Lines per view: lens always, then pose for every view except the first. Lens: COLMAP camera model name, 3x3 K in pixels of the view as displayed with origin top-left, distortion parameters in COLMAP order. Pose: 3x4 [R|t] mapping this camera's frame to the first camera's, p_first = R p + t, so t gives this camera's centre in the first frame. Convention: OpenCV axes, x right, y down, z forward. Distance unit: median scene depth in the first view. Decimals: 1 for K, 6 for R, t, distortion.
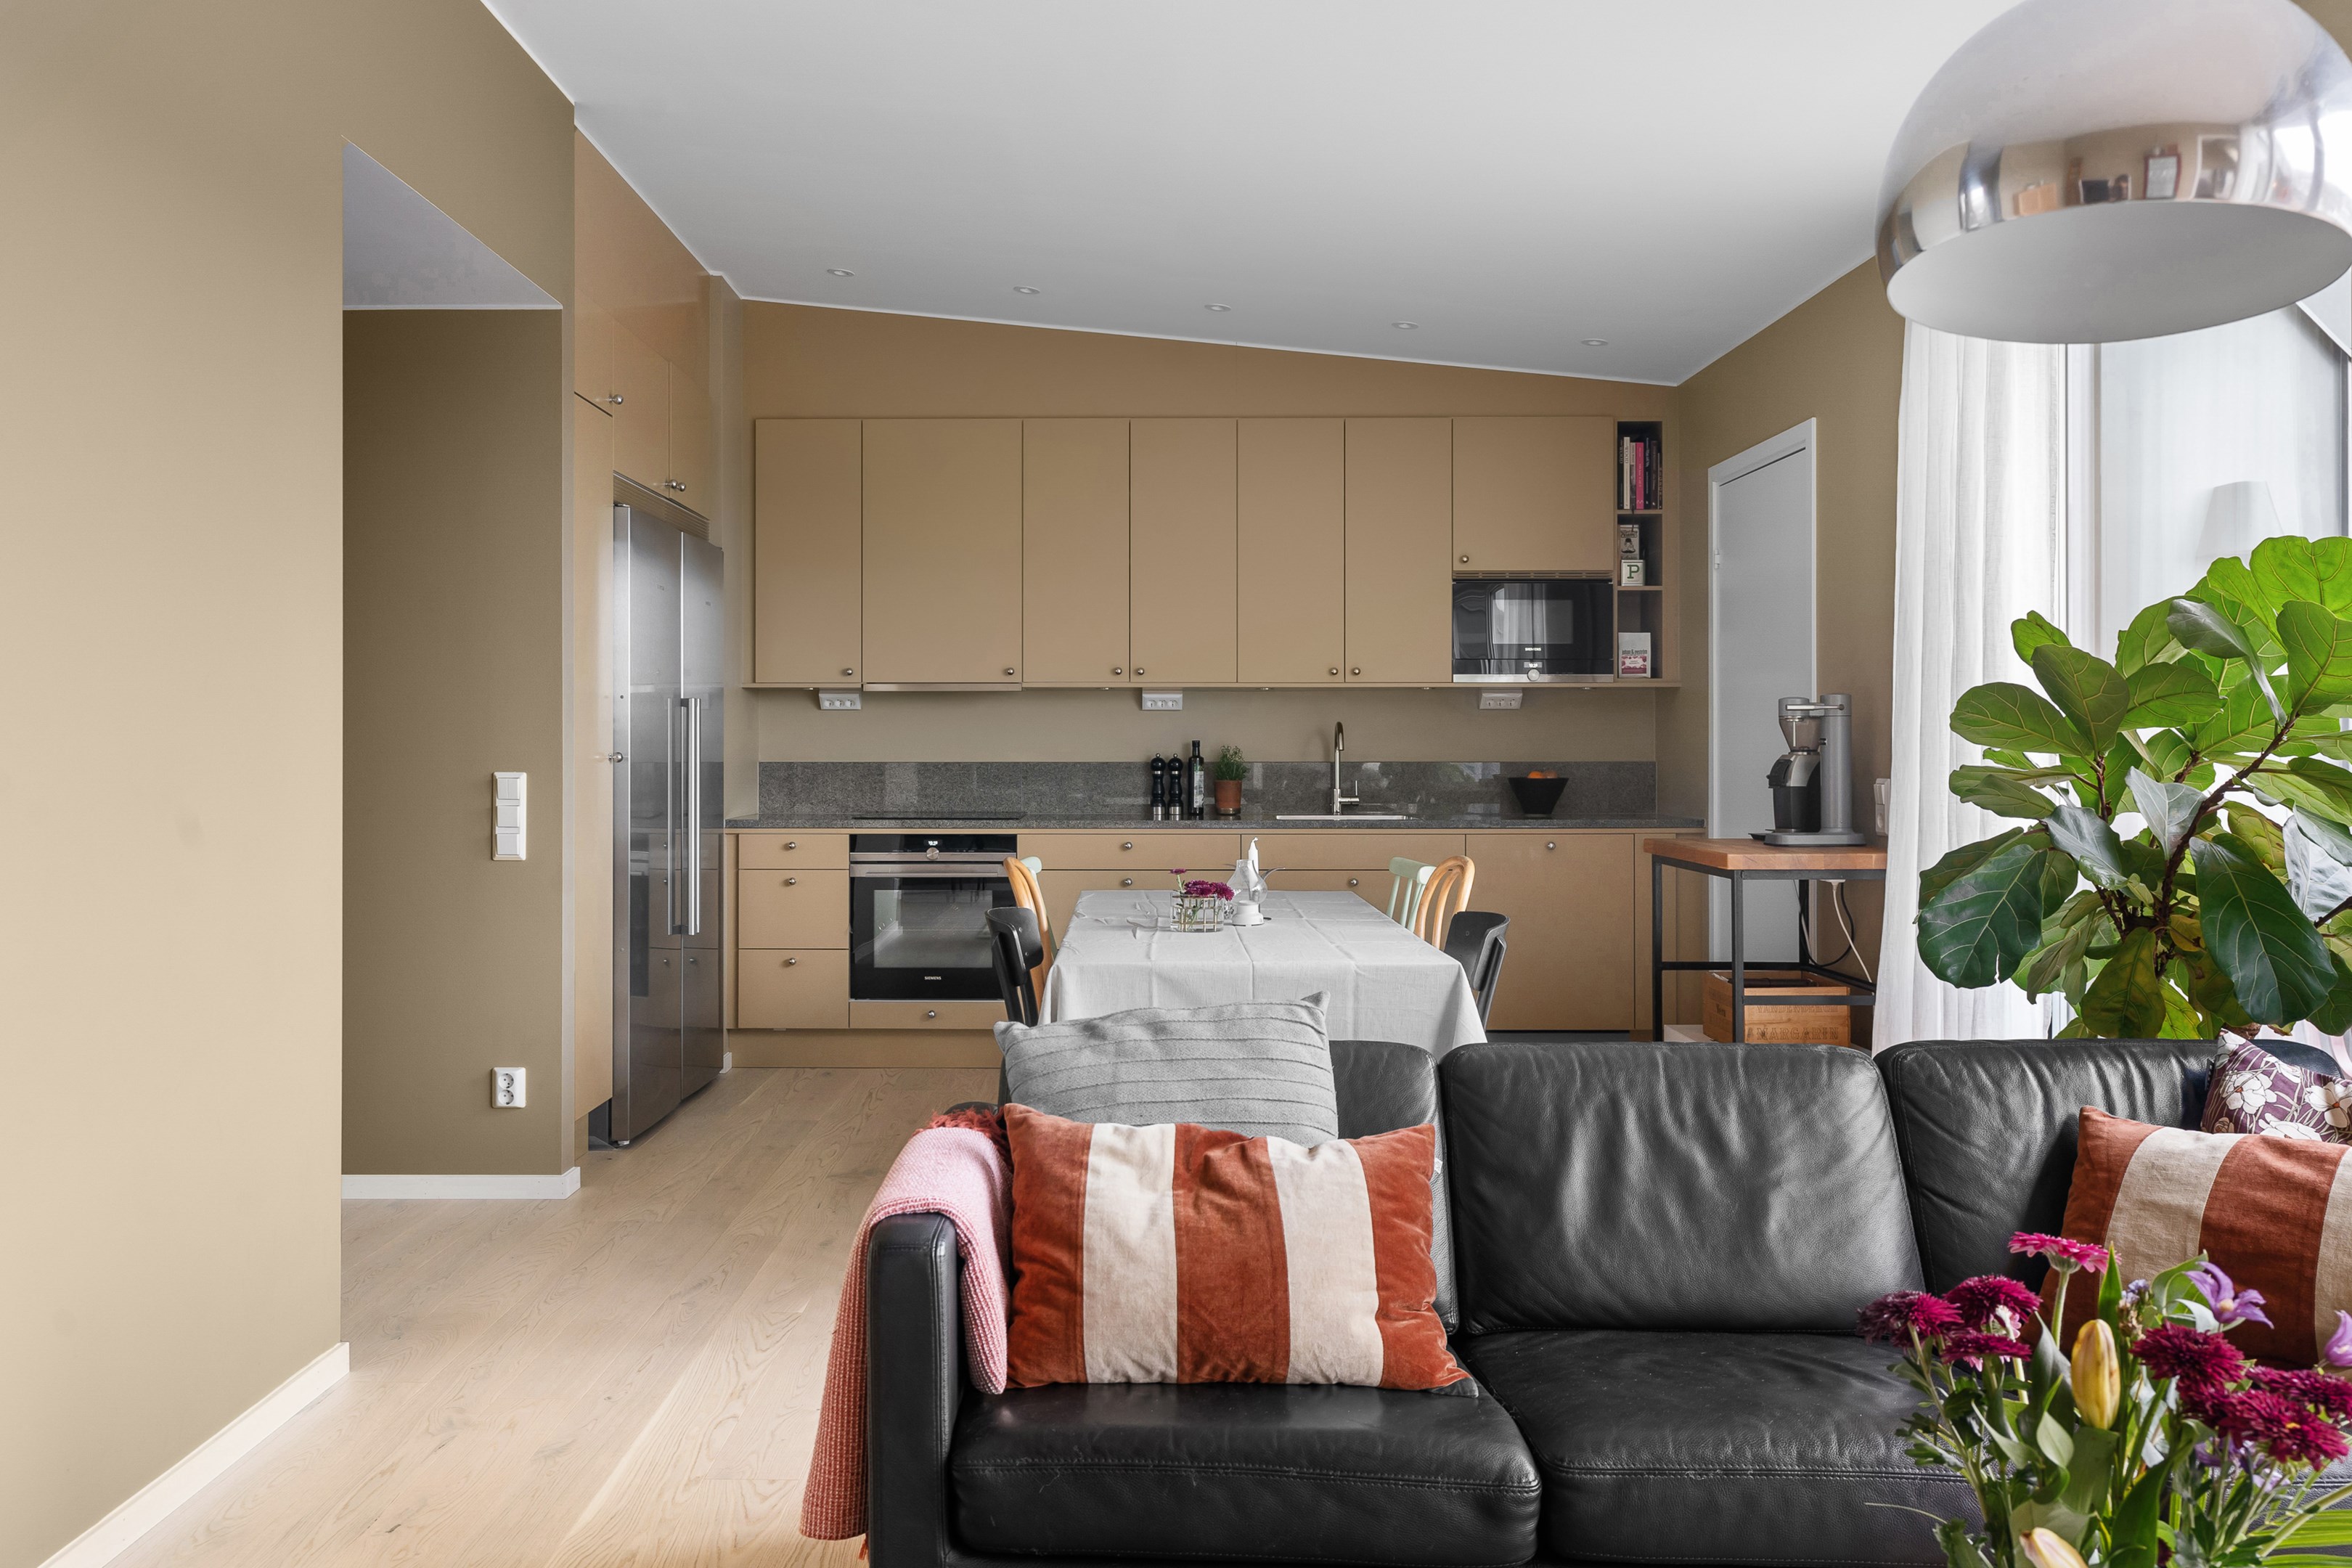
lens RADIAL K [[1777.6, 0, 1185.2], [0, 1777.6, 754.3], [0, 0, 1]] dist [0.003076, -0.001385]
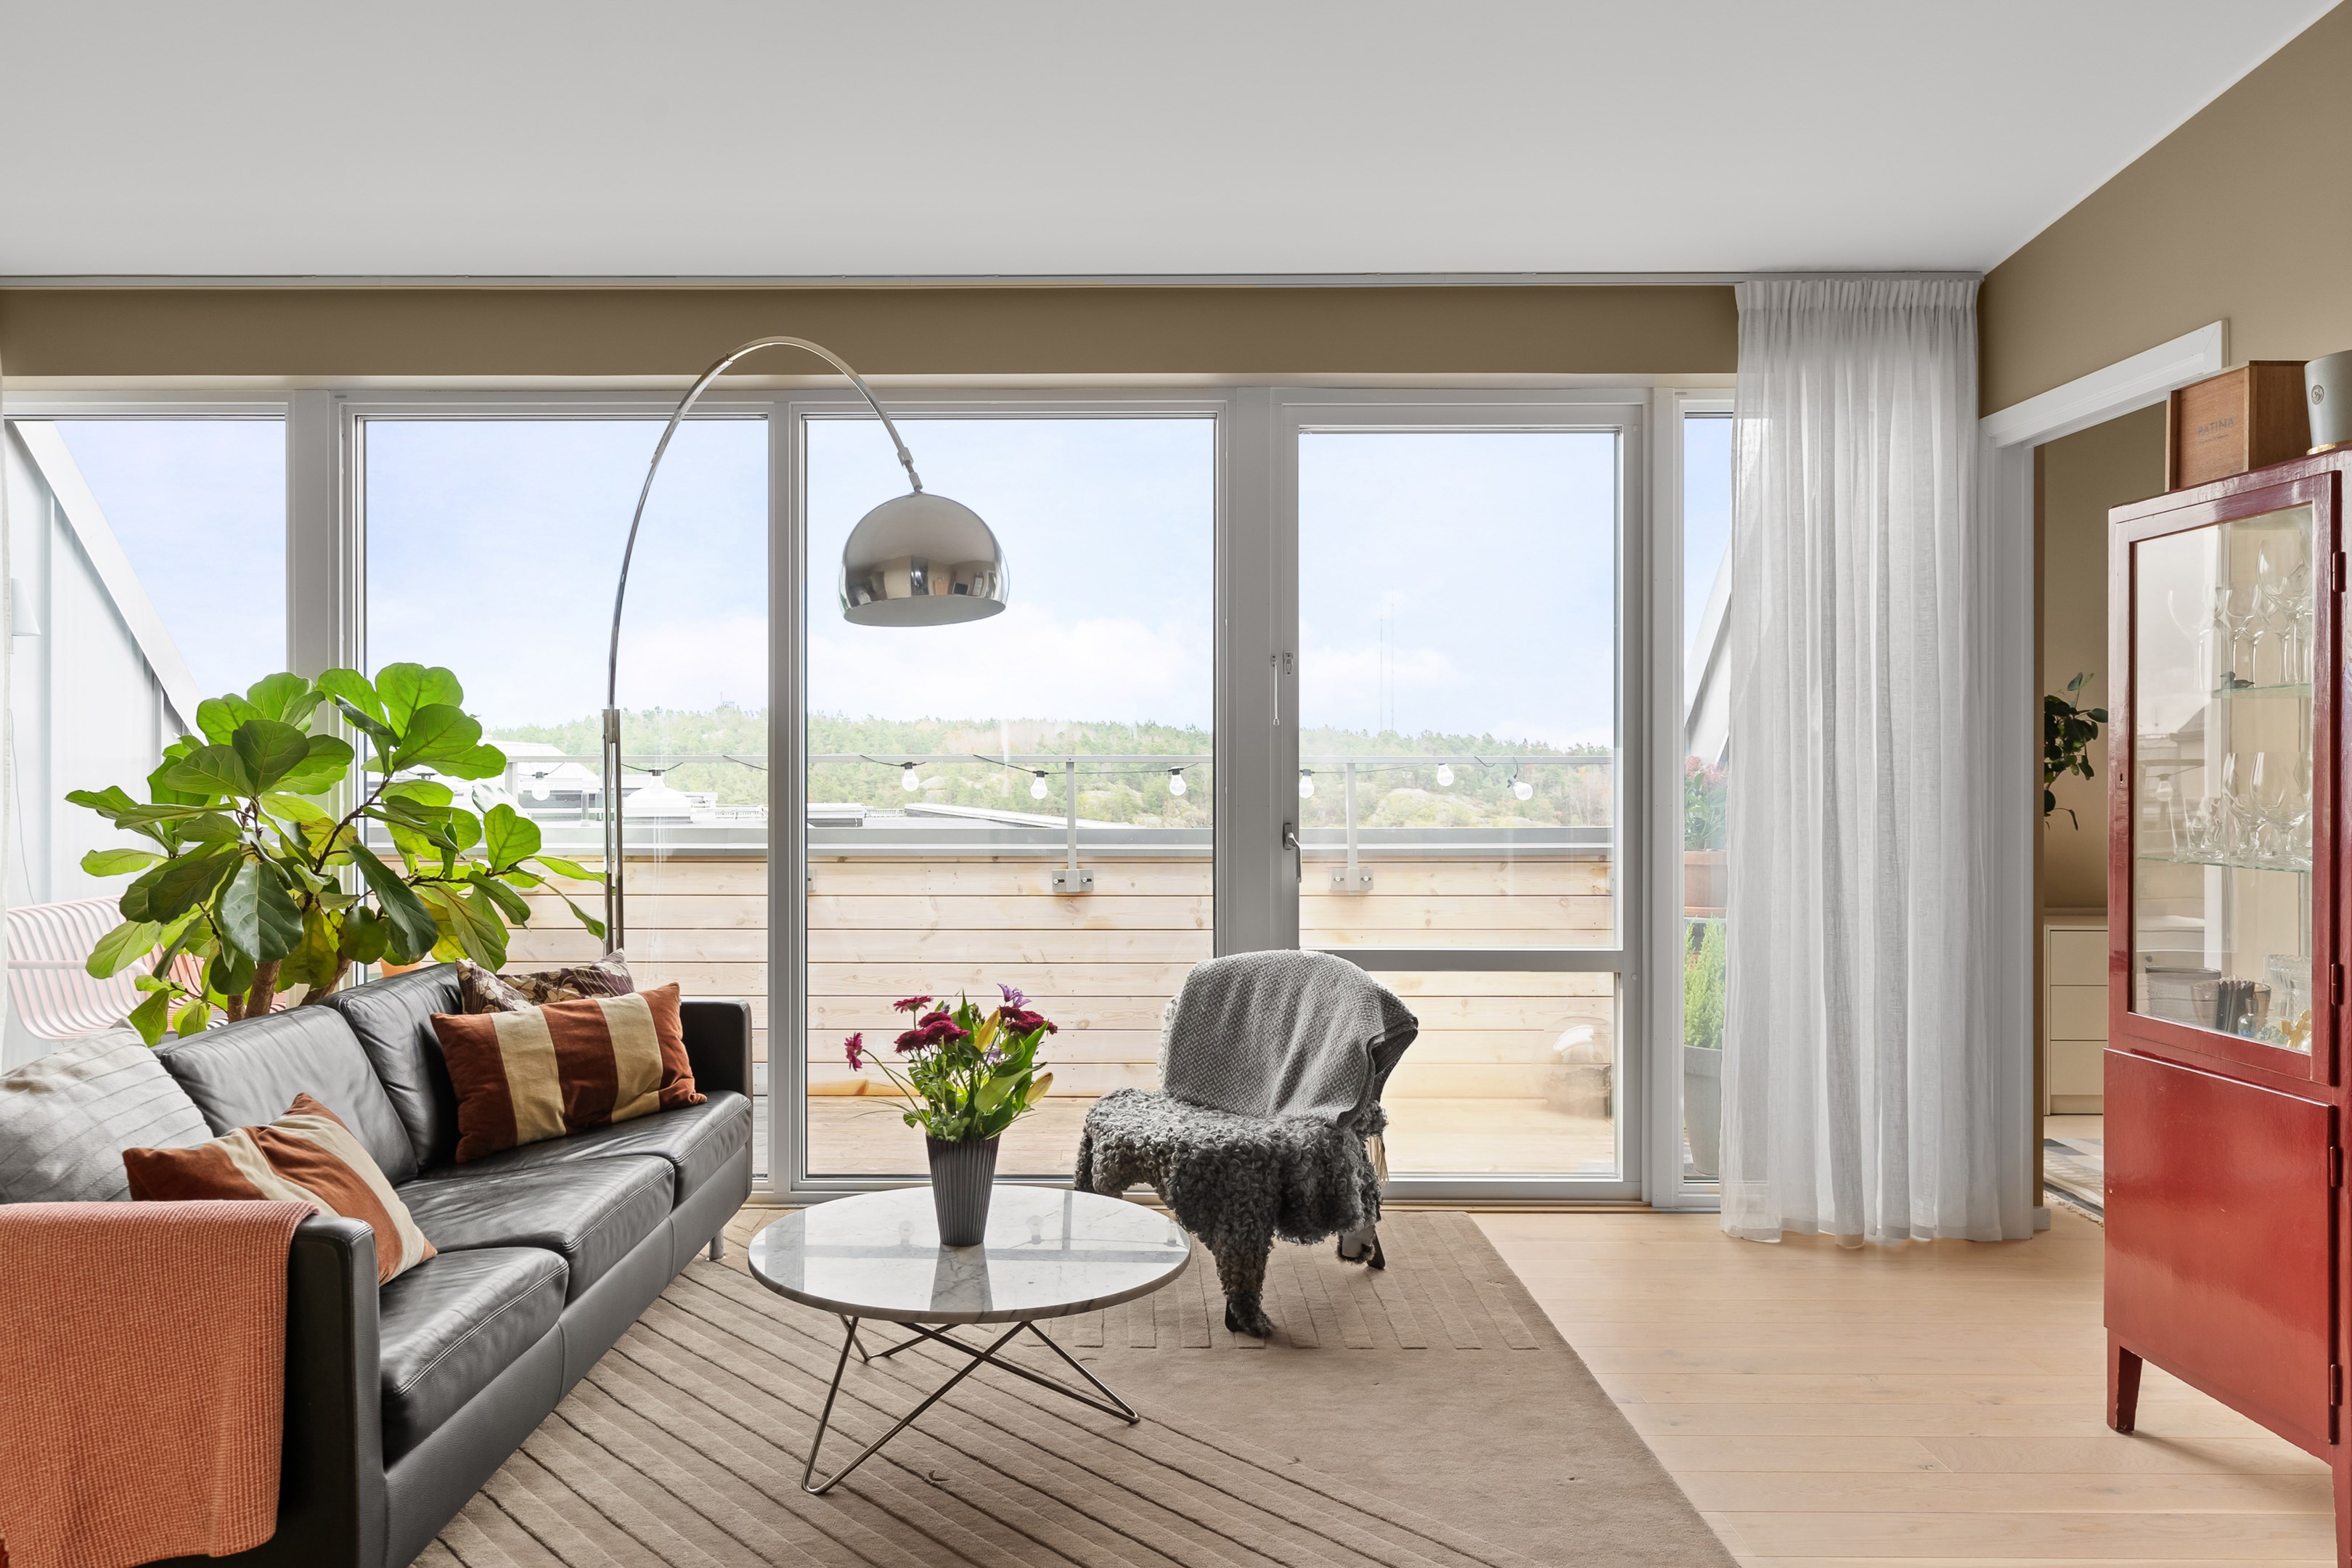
lens RADIAL K [[1570.4, 0, 1080.8], [0, 1570.4, 779.0], [0, 0, 1]] dist [-0.000492, -0.001343]
pose [[0.028931, -0.005172, 0.999568, -0.834070], [0.003727, 0.999980, 0.005066, -0.019251], [-0.999574, 0.003579, 0.028950, 0.343537]]
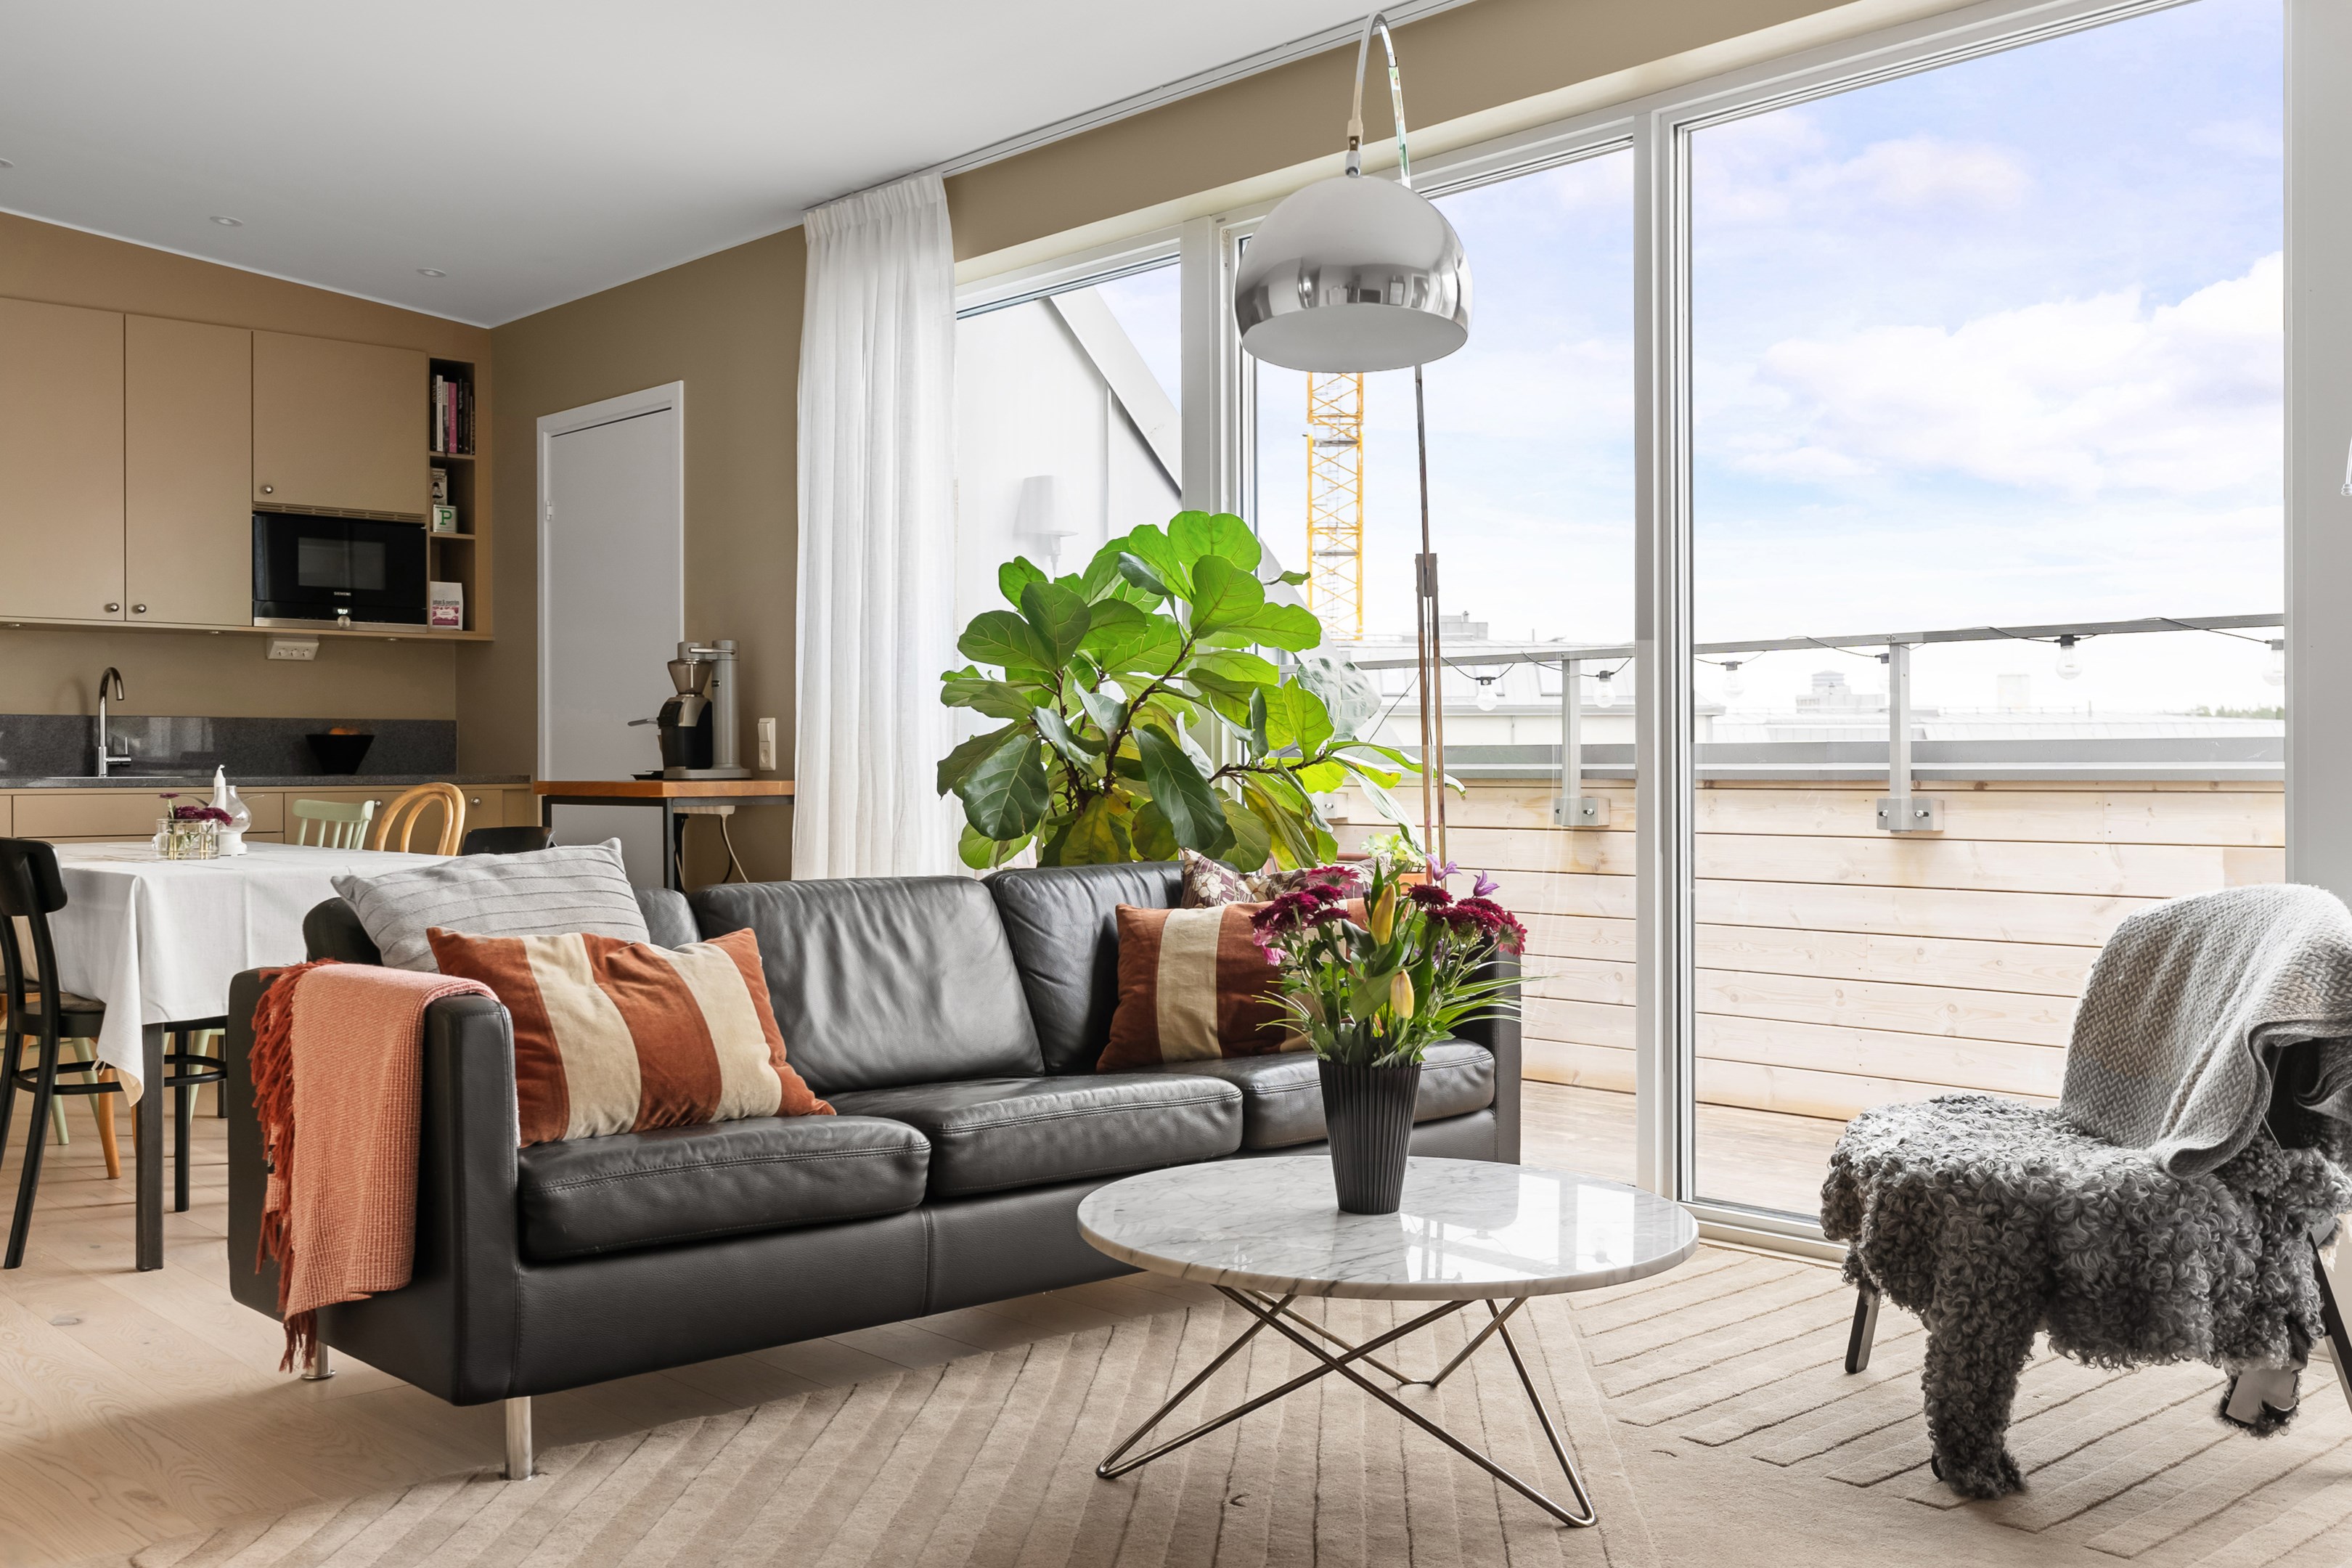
lens RADIAL K [[2099.5, 0, 1176.0], [0, 2099.5, 784.0], [0, 0, 1]] dist [0.008359, -0.004134]
pose [[0.740533, -0.010595, 0.671937, -0.526360], [0.007705, 0.999944, 0.007275, 0.084376], [-0.671976, -0.000210, 0.740573, -0.234895]]
